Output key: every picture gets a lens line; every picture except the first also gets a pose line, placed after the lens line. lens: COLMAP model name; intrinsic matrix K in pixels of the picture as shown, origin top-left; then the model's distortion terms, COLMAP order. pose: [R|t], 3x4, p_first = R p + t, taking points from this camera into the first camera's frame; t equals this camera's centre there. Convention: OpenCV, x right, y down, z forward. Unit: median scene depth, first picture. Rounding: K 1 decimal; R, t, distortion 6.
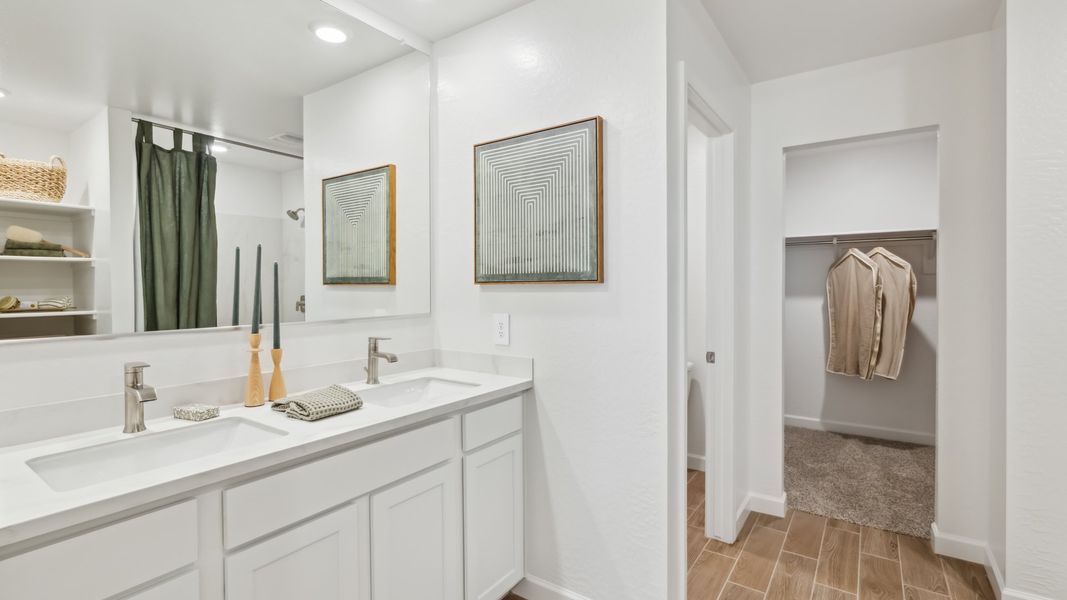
lens RADIAL K [[483.9, 0, 532.1], [0, 483.9, 286.3], [0, 0, 1]] dist [-0.000637, 0.000143]
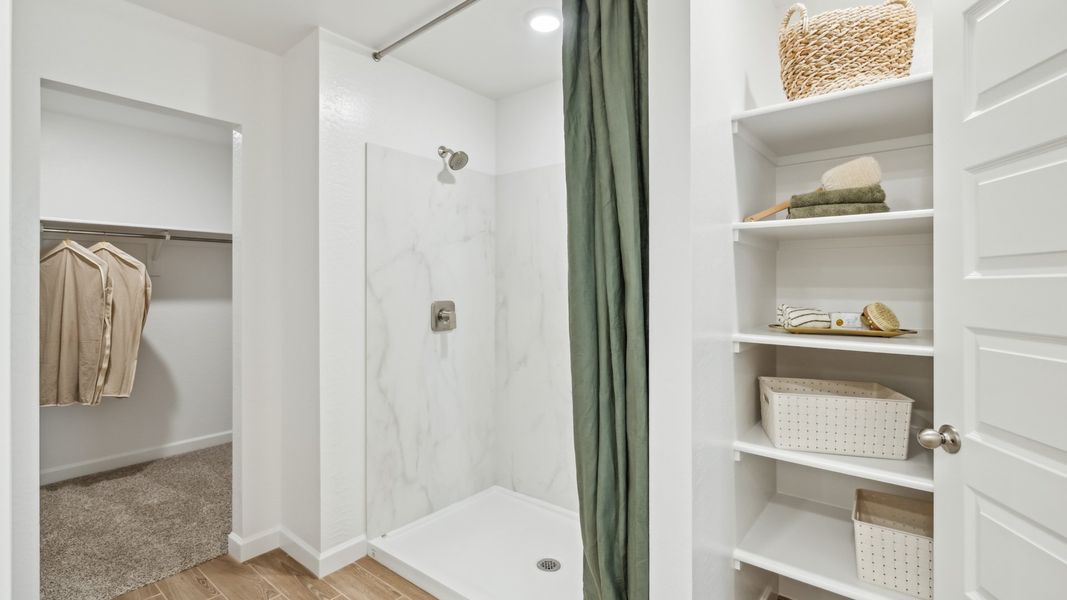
lens RADIAL K [[483.9, 0, 532.1], [0, 483.9, 286.3], [0, 0, 1]] dist [-0.000637, 0.000143]
pose [[0.066033, 0.005927, 0.997800, -0.066168], [0.001008, 0.999981, -0.006007, 0.000979], [-0.997817, 0.001403, 0.066026, 0.224011]]
